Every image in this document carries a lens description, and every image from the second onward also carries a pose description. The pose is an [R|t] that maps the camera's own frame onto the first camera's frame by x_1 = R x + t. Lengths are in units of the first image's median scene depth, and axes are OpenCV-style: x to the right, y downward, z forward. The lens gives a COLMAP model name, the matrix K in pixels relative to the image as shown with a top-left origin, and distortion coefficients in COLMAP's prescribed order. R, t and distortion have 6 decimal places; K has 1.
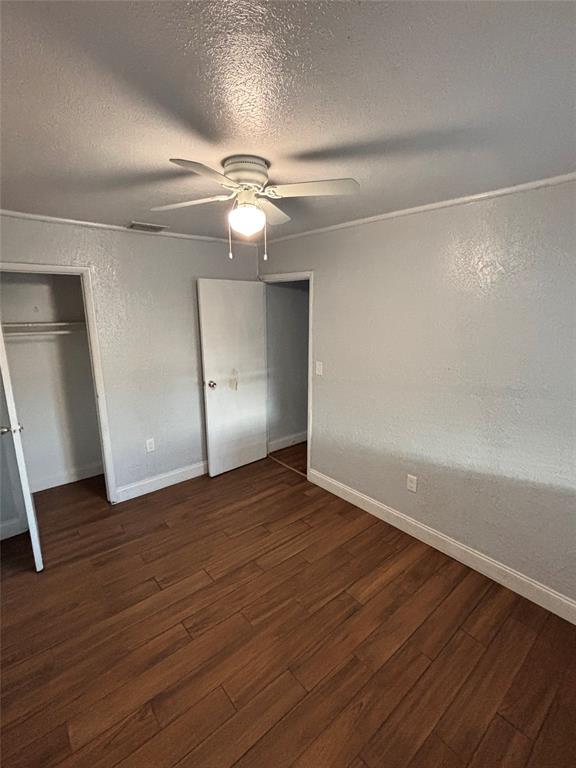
lens RADIAL K [[343.5, 0, 289.5], [0, 343.5, 381.8], [0, 0, 1]] dist [-0.000435, -0.000044]
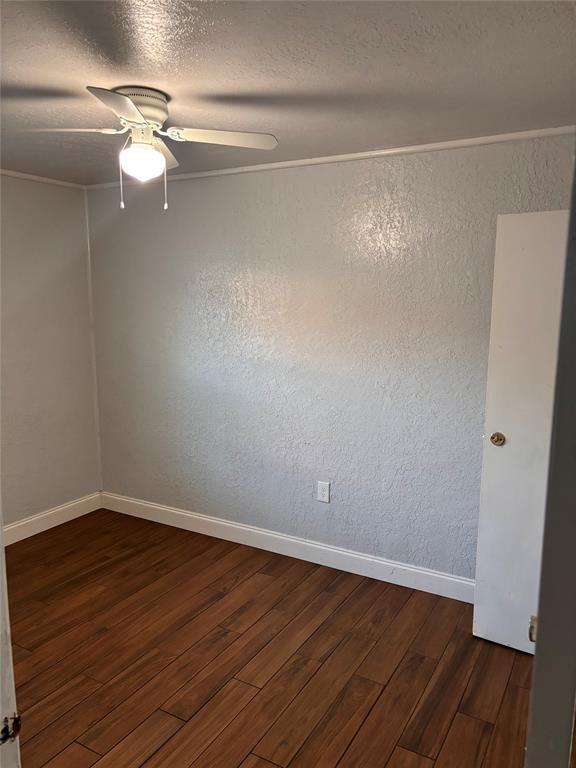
lens RADIAL K [[579.7, 0, 287.6], [0, 579.7, 383.2], [0, 0, 1]] dist [0.004293, 0.003220]
pose [[-0.938104, 0.046820, -0.343175, 0.044381], [-0.080062, 0.934673, 0.346377, -0.379546], [0.336974, 0.352413, -0.873071, 1.971037]]
